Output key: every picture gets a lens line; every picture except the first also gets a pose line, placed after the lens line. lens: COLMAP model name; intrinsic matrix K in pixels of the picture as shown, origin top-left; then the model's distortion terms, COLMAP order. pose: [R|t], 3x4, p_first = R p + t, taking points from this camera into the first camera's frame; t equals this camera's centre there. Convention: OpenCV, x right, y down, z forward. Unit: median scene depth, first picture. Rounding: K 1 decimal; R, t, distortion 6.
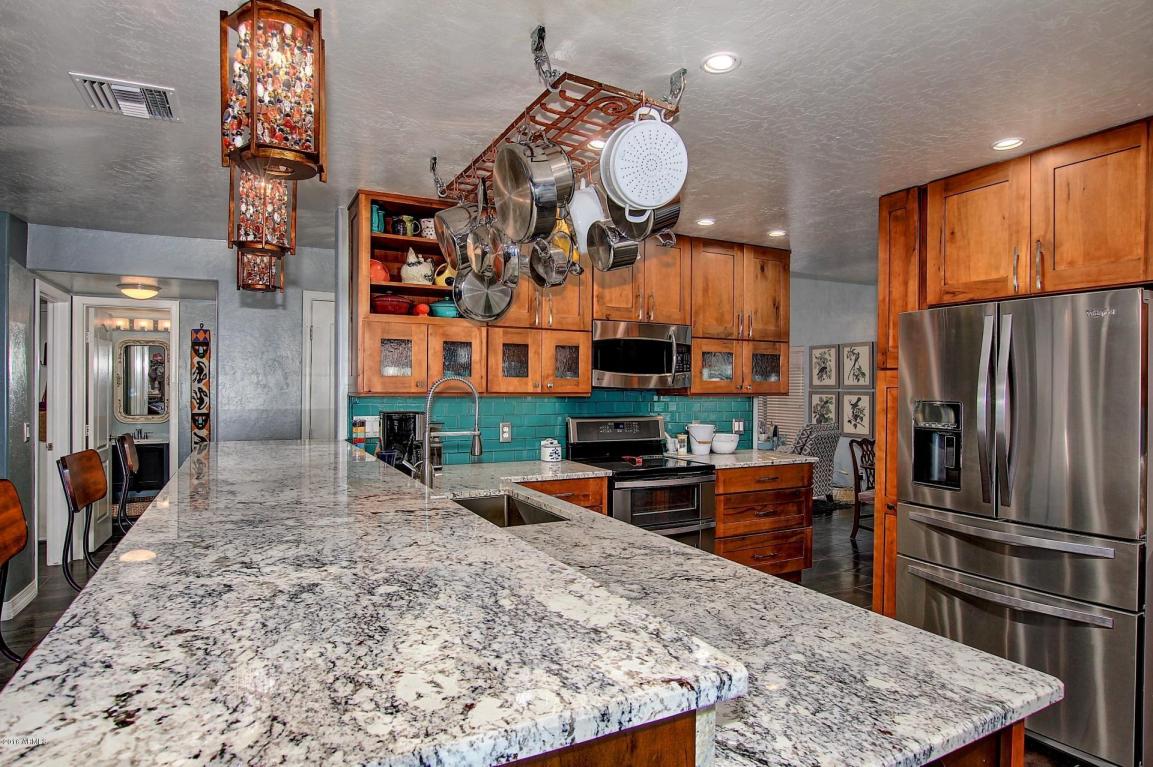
lens RADIAL K [[611.3, 0, 577.7], [0, 611.3, 384.3], [0, 0, 1]] dist [-0.024449, 0.000248]
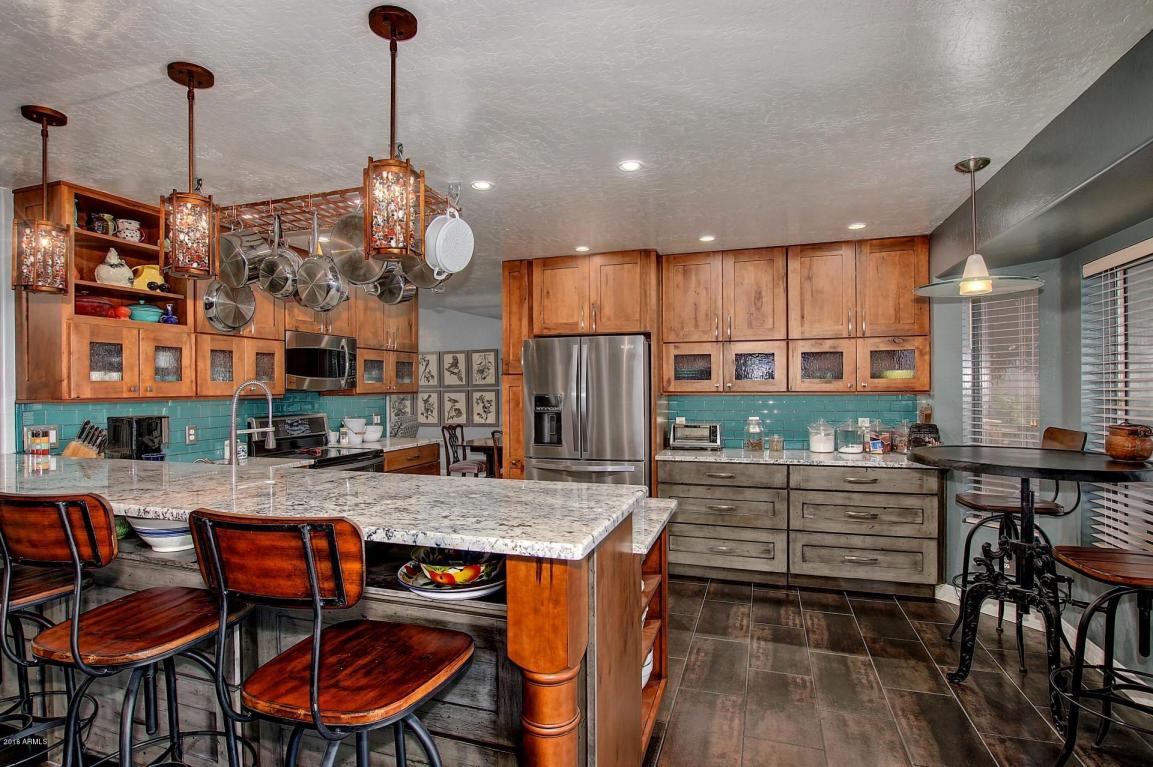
lens RADIAL K [[546.9, 0, 572.8], [0, 546.9, 385.7], [0, 0, 1]] dist [-0.036738, 0.005454]
pose [[0.725405, -0.011147, 0.688232, -0.303584], [0.009988, 0.999934, 0.005669, -0.003084], [-0.688250, 0.002762, 0.725469, -0.106772]]
